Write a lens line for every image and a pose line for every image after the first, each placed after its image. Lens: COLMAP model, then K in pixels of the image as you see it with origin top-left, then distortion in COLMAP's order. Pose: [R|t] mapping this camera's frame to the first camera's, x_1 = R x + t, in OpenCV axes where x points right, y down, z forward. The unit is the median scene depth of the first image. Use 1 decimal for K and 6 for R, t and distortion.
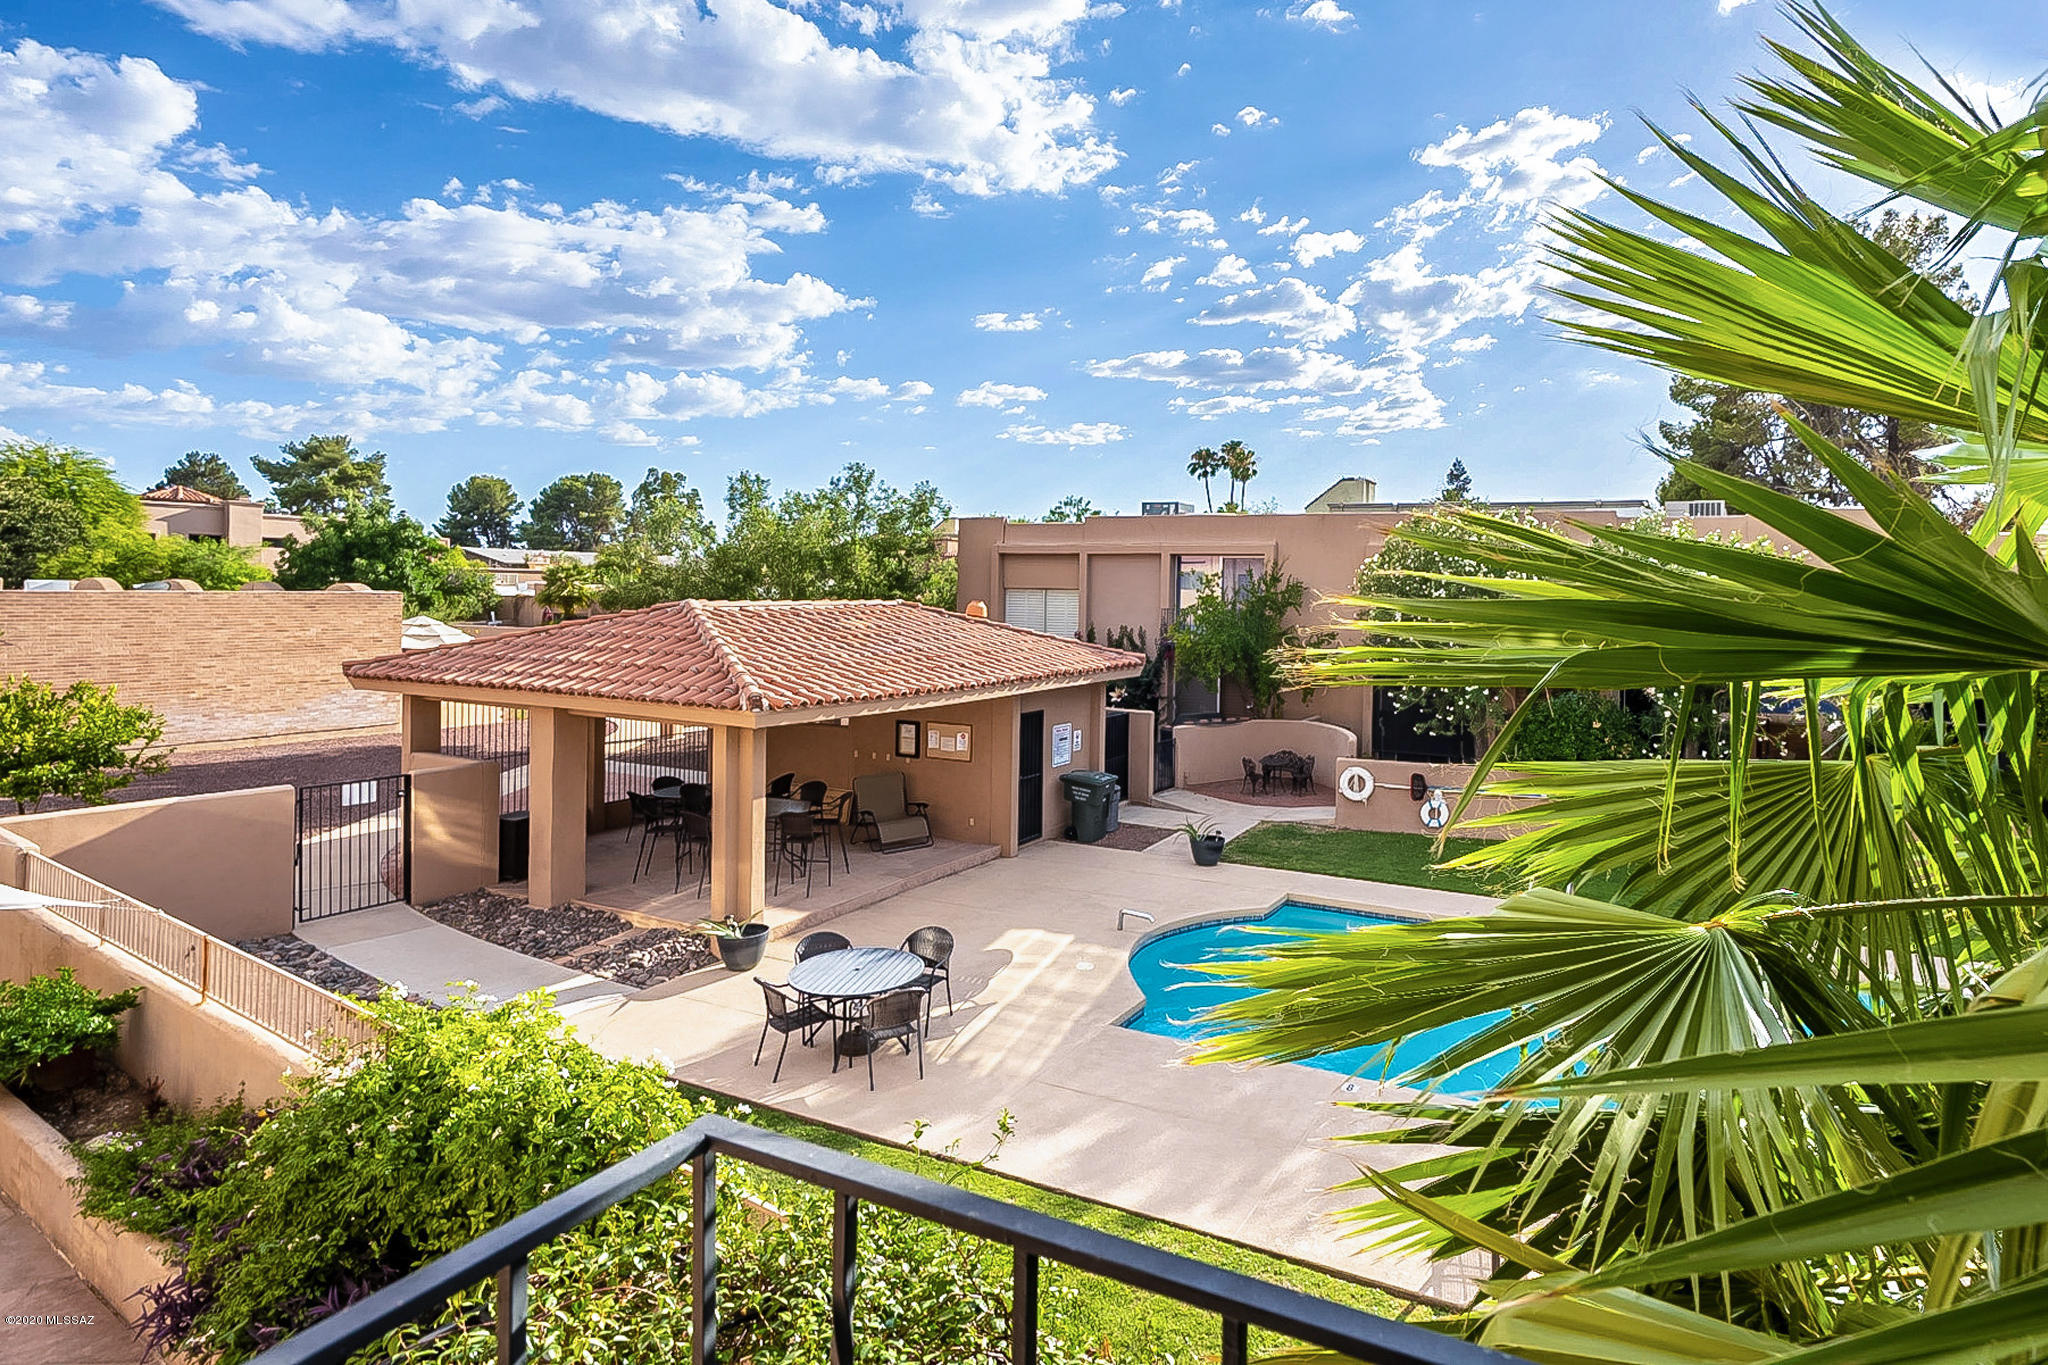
lens RADIAL K [[1070.7, 0, 1176.2], [0, 1070.7, 620.0], [0, 0, 1]] dist [-0.011199, 0.001601]
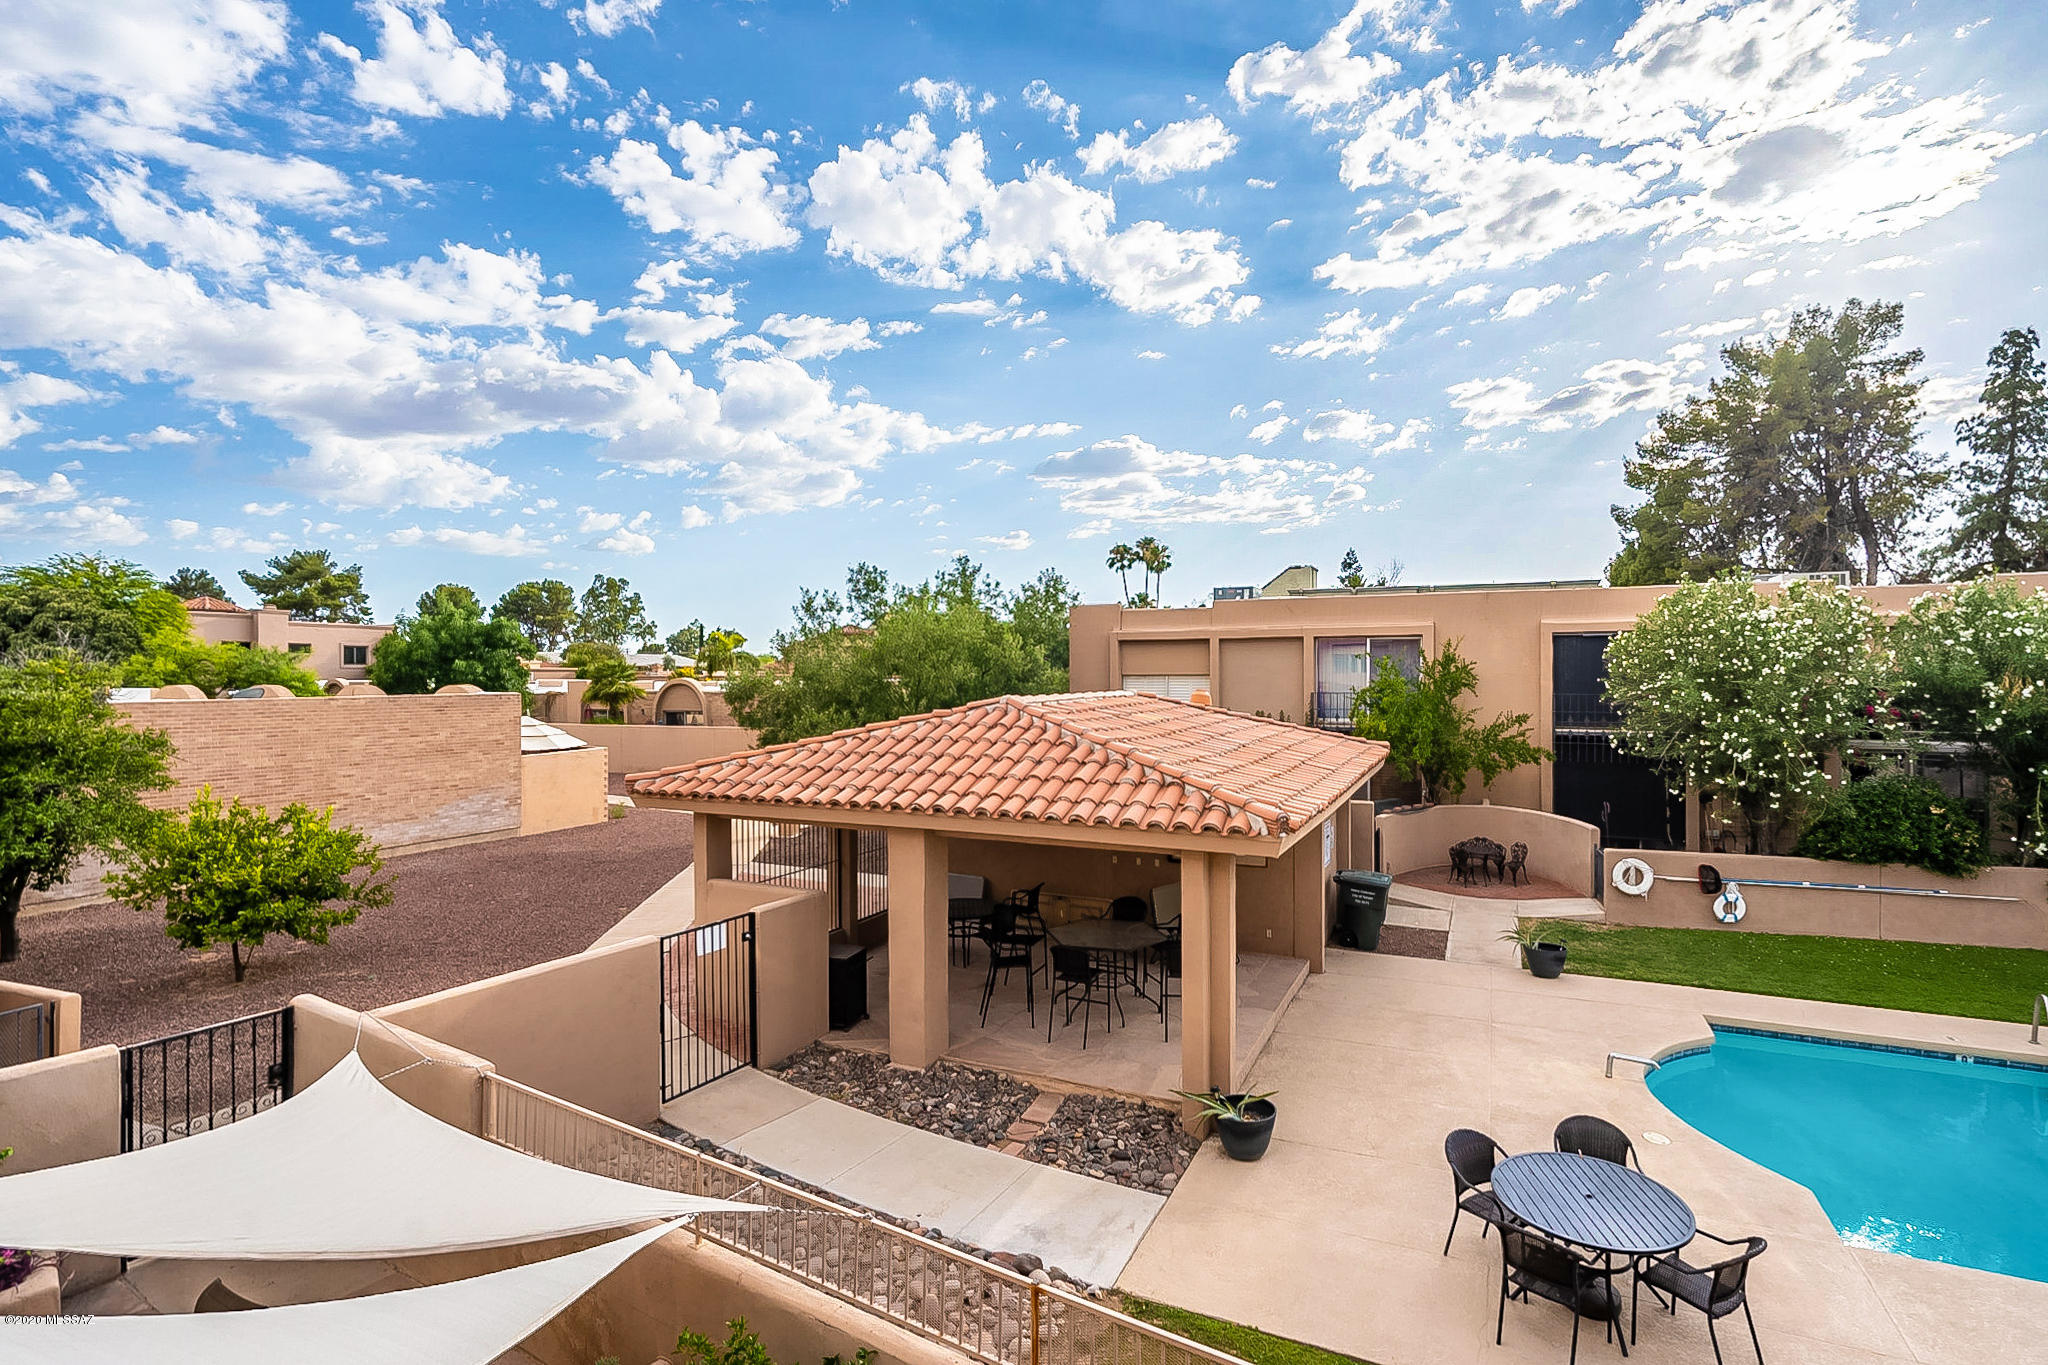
lens RADIAL K [[953.9, 0, 1058.1], [0, 953.9, 675.6], [0, 0, 1]] dist [-0.001778, -0.000289]
pose [[0.999744, -0.022512, 0.002314, -0.187218], [0.022564, 0.999416, -0.025659, -0.006853], [-0.001735, 0.025705, 0.999668, 0.093897]]
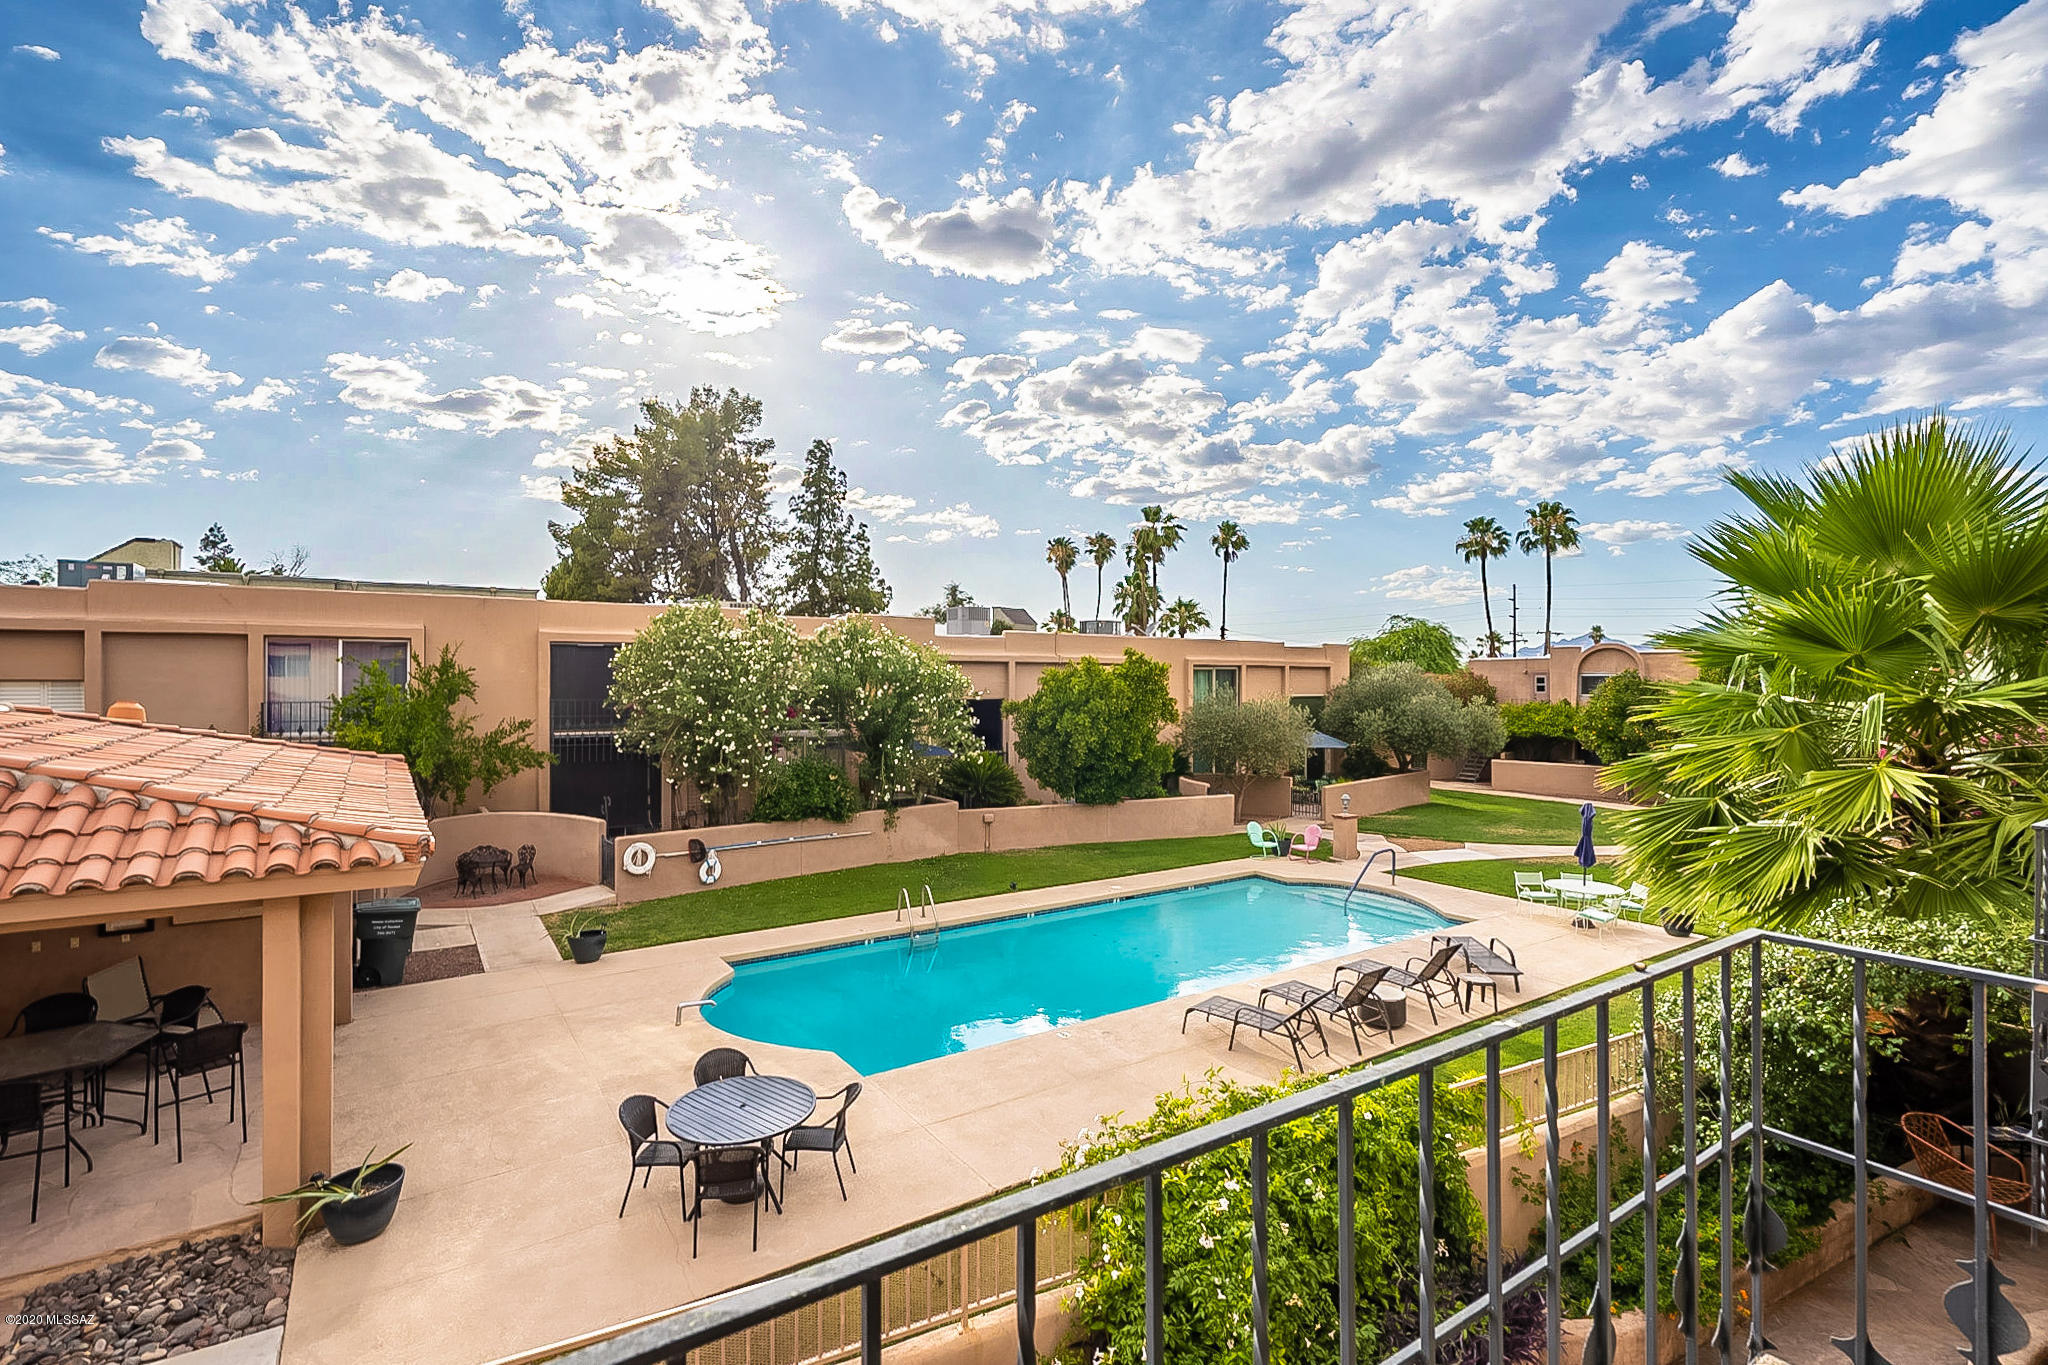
lens RADIAL K [[953.9, 0, 1005.9], [0, 953.9, 690.5], [0, 0, 1]] dist [-0.001778, -0.000289]
pose [[0.520985, -0.028722, 0.853082, -0.253399], [0.031499, 0.999400, 0.014411, -0.009377], [-0.852984, 0.019363, 0.521577, 0.108041]]
